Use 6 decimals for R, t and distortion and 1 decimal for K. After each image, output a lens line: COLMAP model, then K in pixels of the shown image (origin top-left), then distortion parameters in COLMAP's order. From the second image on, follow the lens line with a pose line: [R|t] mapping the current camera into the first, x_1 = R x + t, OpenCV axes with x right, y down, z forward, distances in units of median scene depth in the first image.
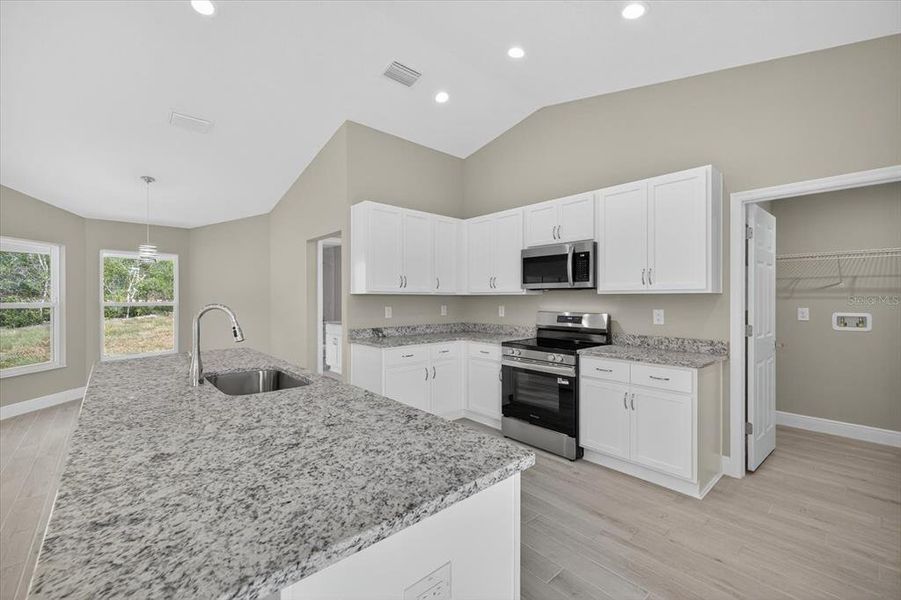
lens RADIAL K [[377.8, 0, 448.6], [0, 377.8, 299.2], [0, 0, 1]] dist [0.007353, -0.001833]
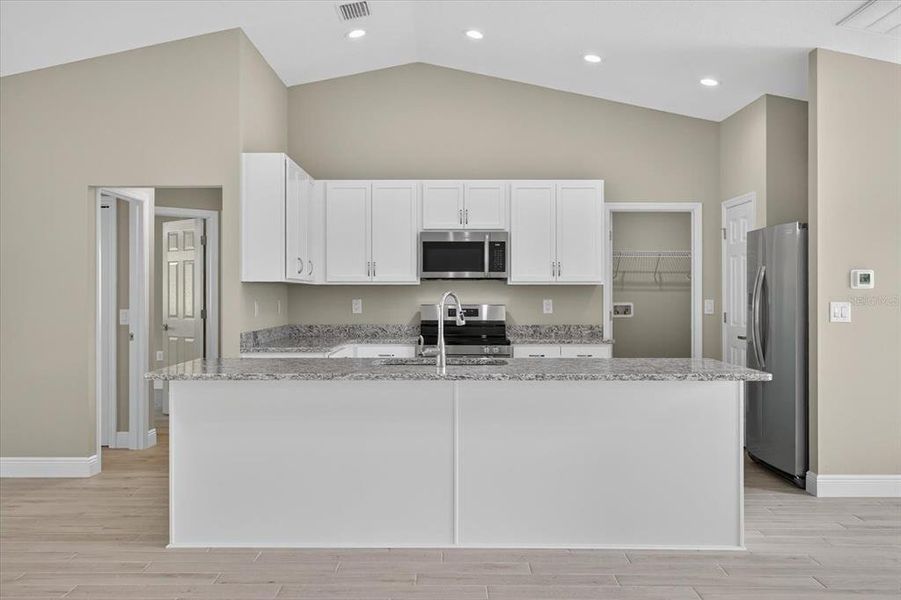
lens RADIAL K [[830.2, 0, 446.9], [0, 830.2, 296.5], [0, 0, 1]] dist [-0.018736, 0.000000]
pose [[0.660101, -0.003720, 0.751168, -1.279176], [0.003021, 0.999993, 0.002298, 0.011252], [-0.751171, 0.000753, 0.660107, -0.298669]]
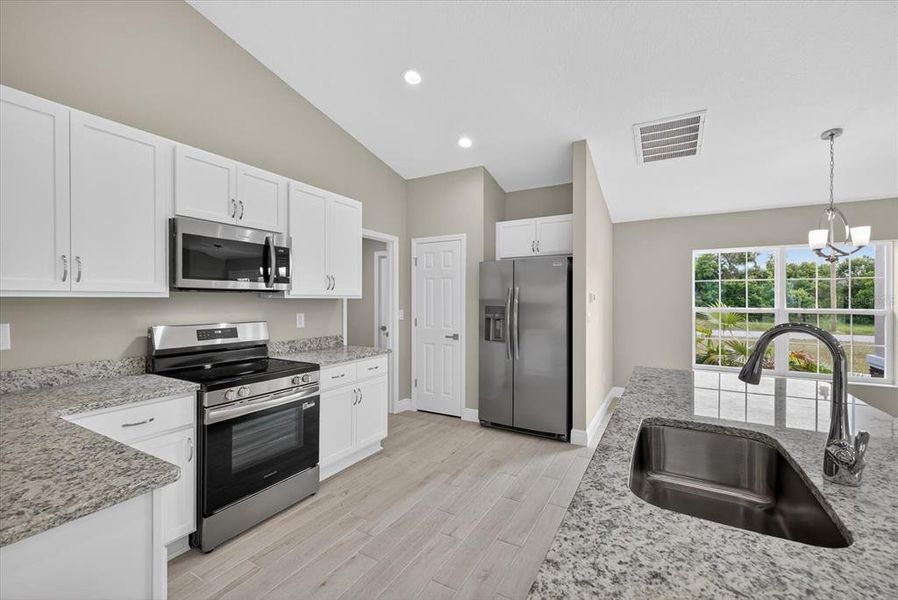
lens RADIAL K [[376.6, 0, 453.3], [0, 376.6, 298.9], [0, 0, 1]] dist [0.007353, -0.001833]
pose [[-0.322536, 0.003785, 0.946549, -0.515622], [0.005133, 0.999984, -0.002250, -0.007416], [-0.946543, 0.004133, -0.322551, 0.870752]]
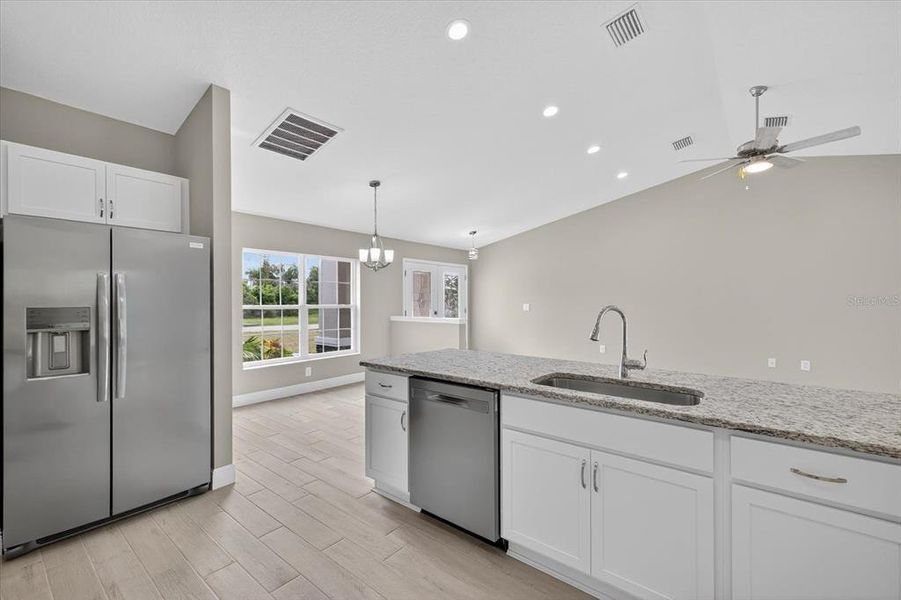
lens RADIAL K [[377.8, 0, 449.4], [0, 377.8, 300.2], [0, 0, 1]] dist [0.007353, -0.001833]
pose [[-0.988452, 0.004869, -0.151458, 0.000878], [0.003712, 0.999962, 0.007922, -0.002461], [0.151490, 0.007268, -0.988432, 1.065415]]
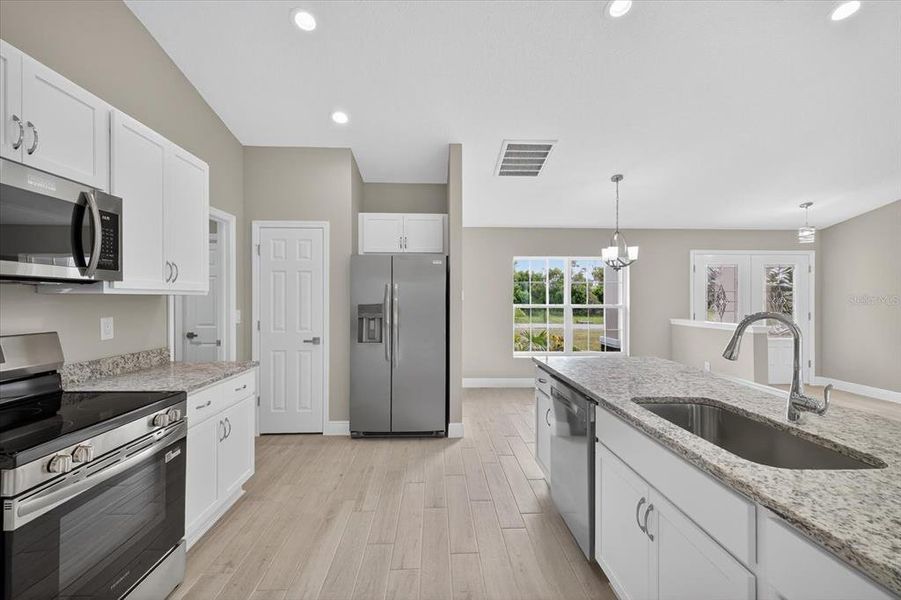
lens RADIAL K [[377.8, 0, 446.7], [0, 377.8, 298.8], [0, 0, 1]] dist [0.007353, -0.001833]
pose [[-0.769132, 0.002405, 0.639085, -0.315778], [0.004897, 0.999986, 0.002130, -0.004410], [-0.639071, 0.004768, -0.769133, 1.052225]]
